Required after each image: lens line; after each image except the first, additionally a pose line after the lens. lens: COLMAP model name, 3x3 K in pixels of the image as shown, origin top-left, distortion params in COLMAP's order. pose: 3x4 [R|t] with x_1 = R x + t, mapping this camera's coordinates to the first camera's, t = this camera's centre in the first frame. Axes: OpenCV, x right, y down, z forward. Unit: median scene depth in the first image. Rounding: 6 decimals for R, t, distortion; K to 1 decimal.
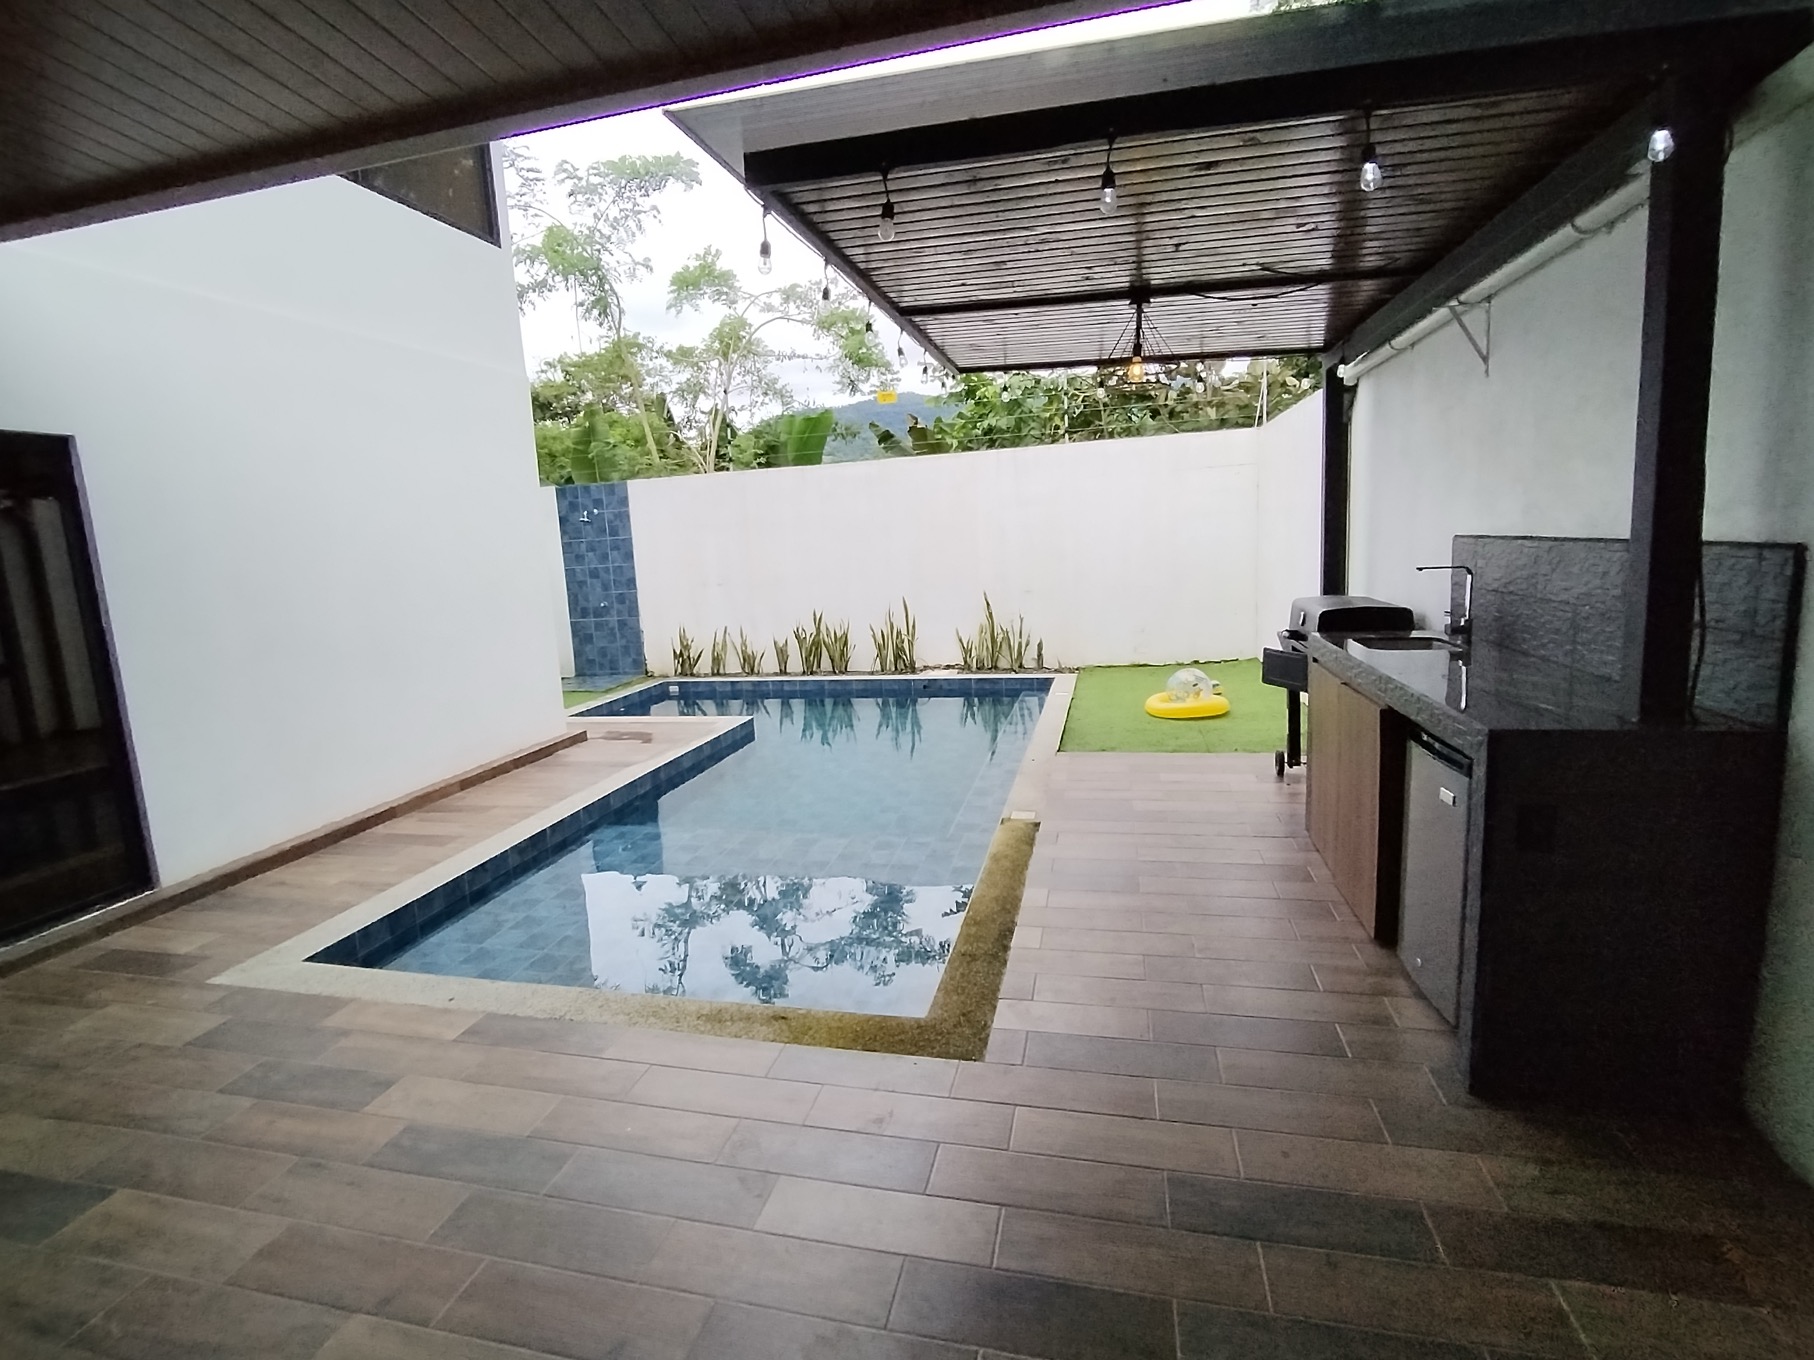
lens RADIAL K [[878.4, 0, 887.5], [0, 878.4, 659.8], [0, 0, 1]] dist [-0.005708, 0.001327]
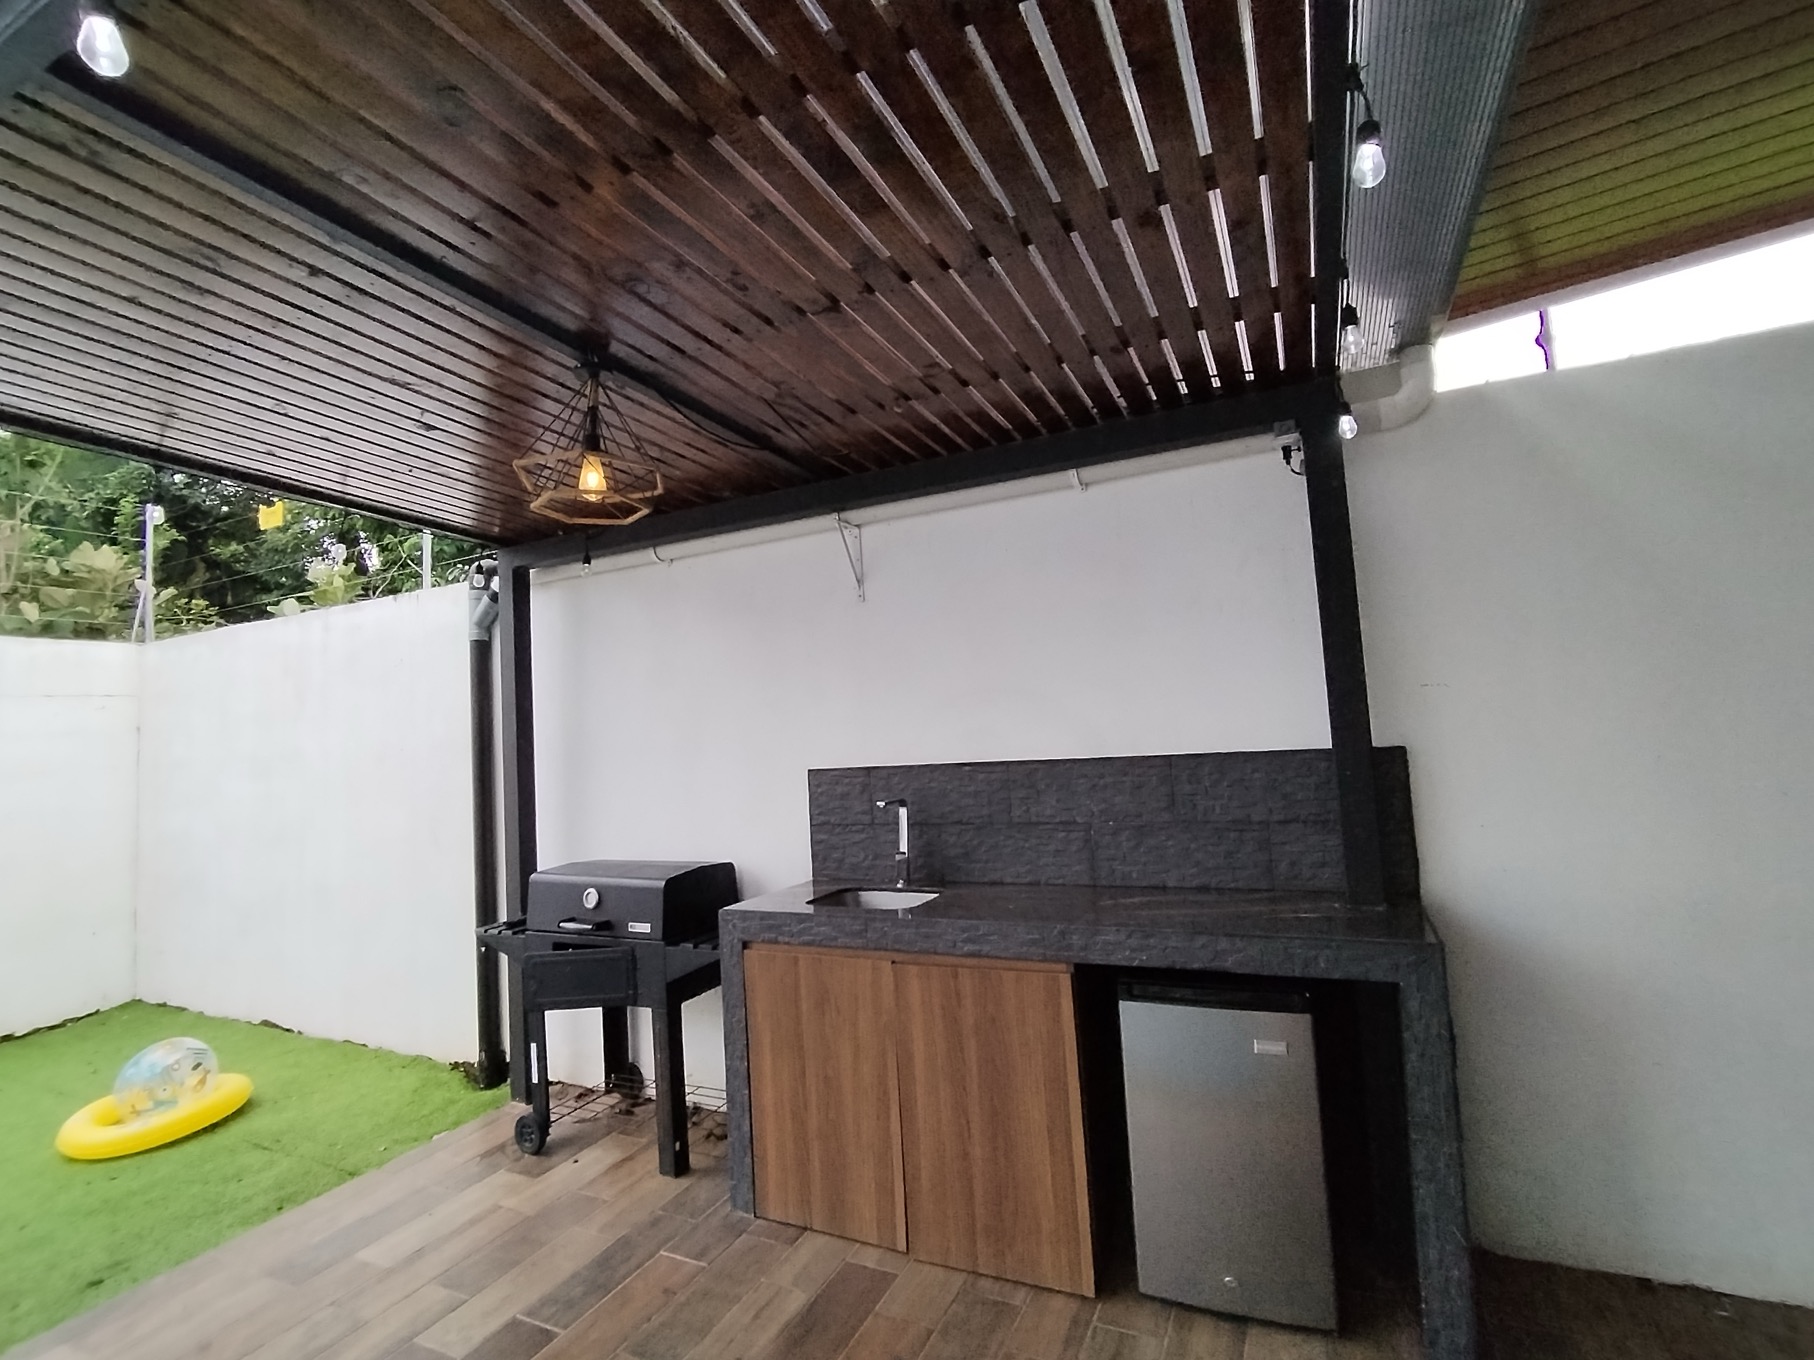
lens RADIAL K [[878.4, 0, 887.5], [0, 878.4, 659.8], [0, 0, 1]] dist [-0.005708, 0.001327]
pose [[0.216581, 0.123340, 0.968442, -0.126902], [0.179258, 0.970097, -0.163639, -0.054537], [-0.959666, 0.209042, 0.187995, 0.443271]]
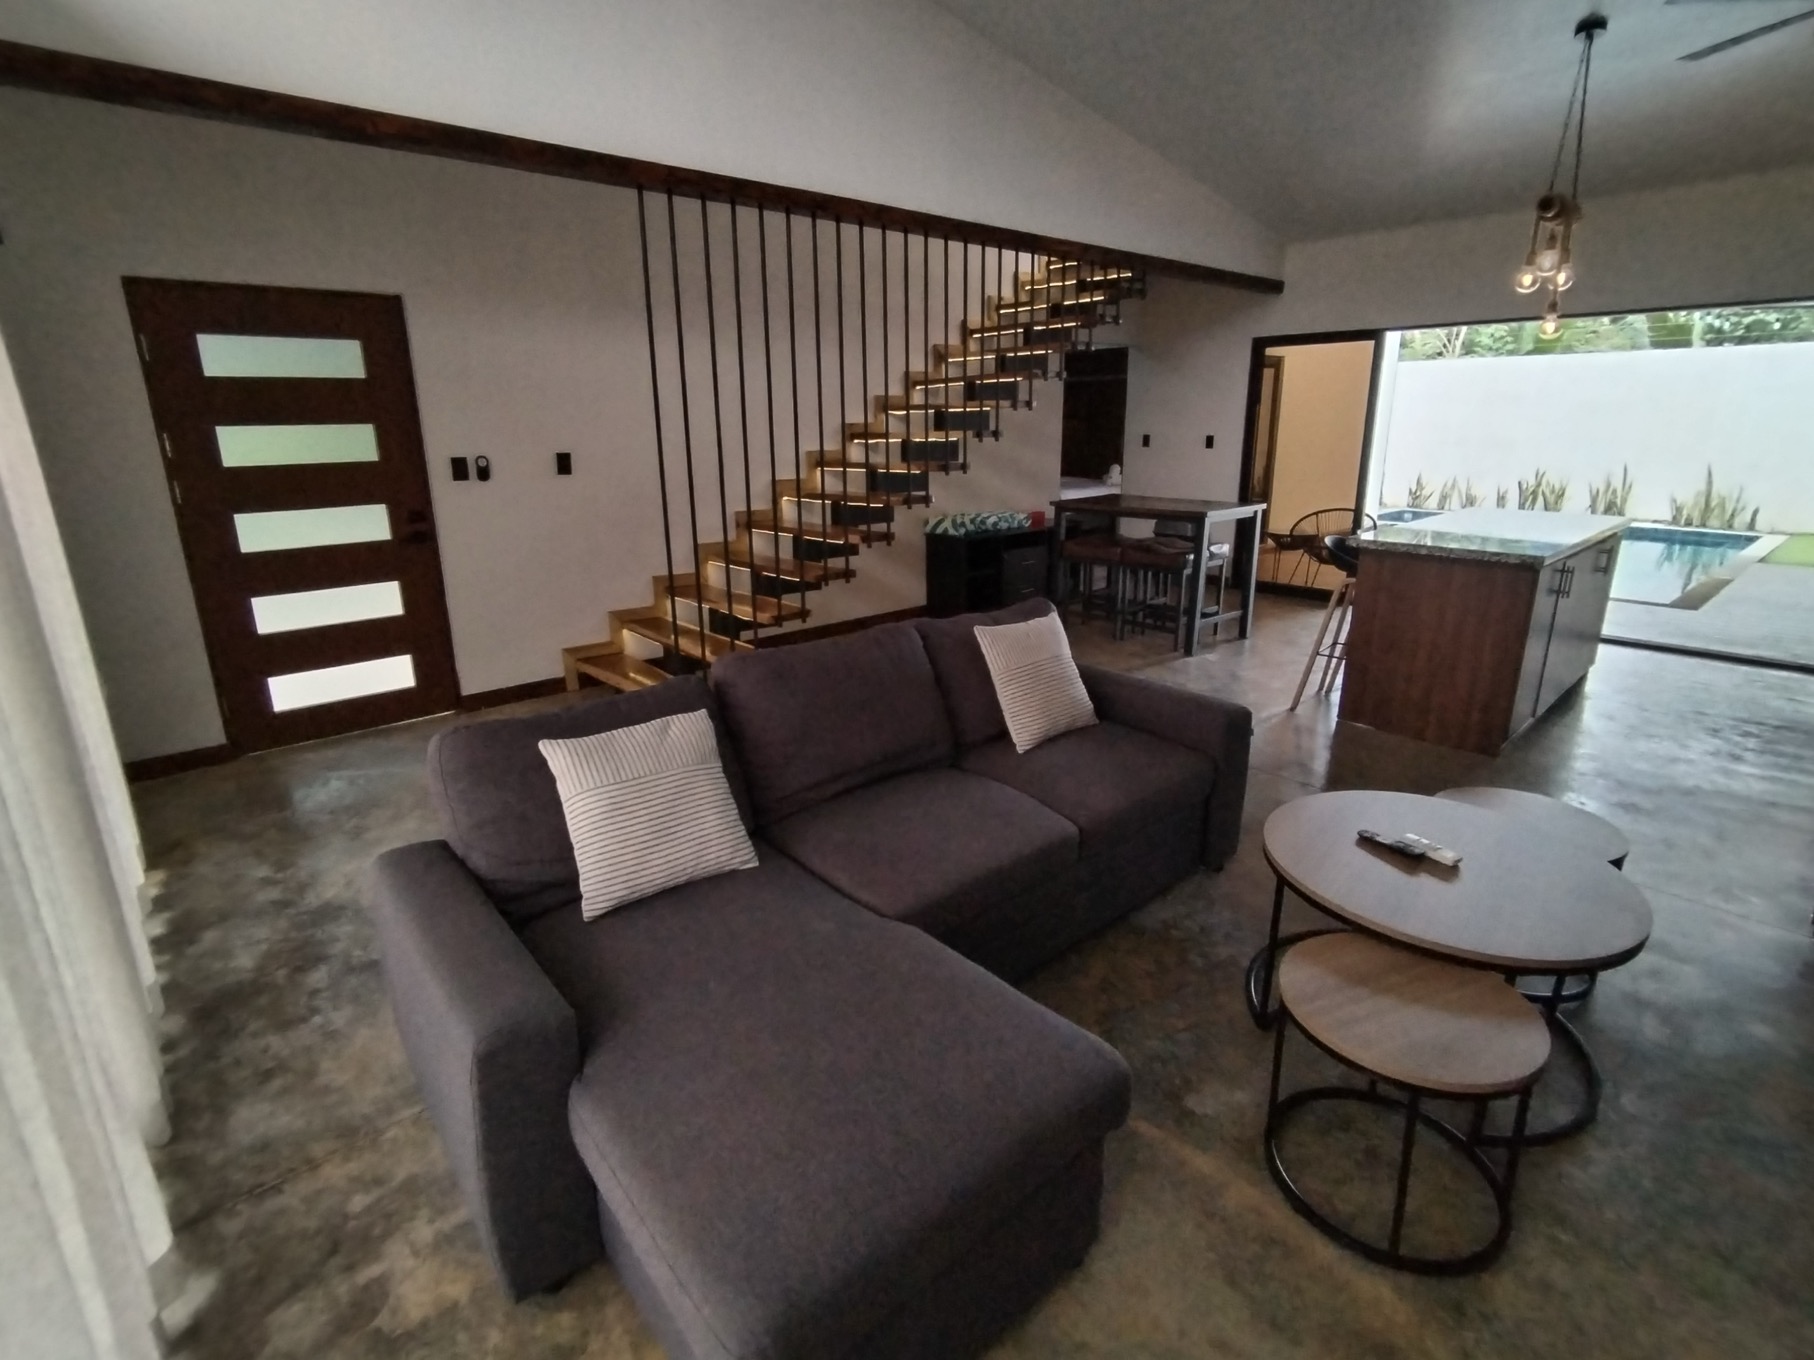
lens RADIAL K [[876.5, 0, 853.9], [0, 876.5, 678.5], [0, 0, 1]] dist [-0.020640, -0.000695]
pose [[0.796917, 0.207025, -0.567507, -0.158500], [-0.109245, 0.973343, 0.201667, 0.162945], [0.594129, -0.098714, 0.798290, -1.104695]]
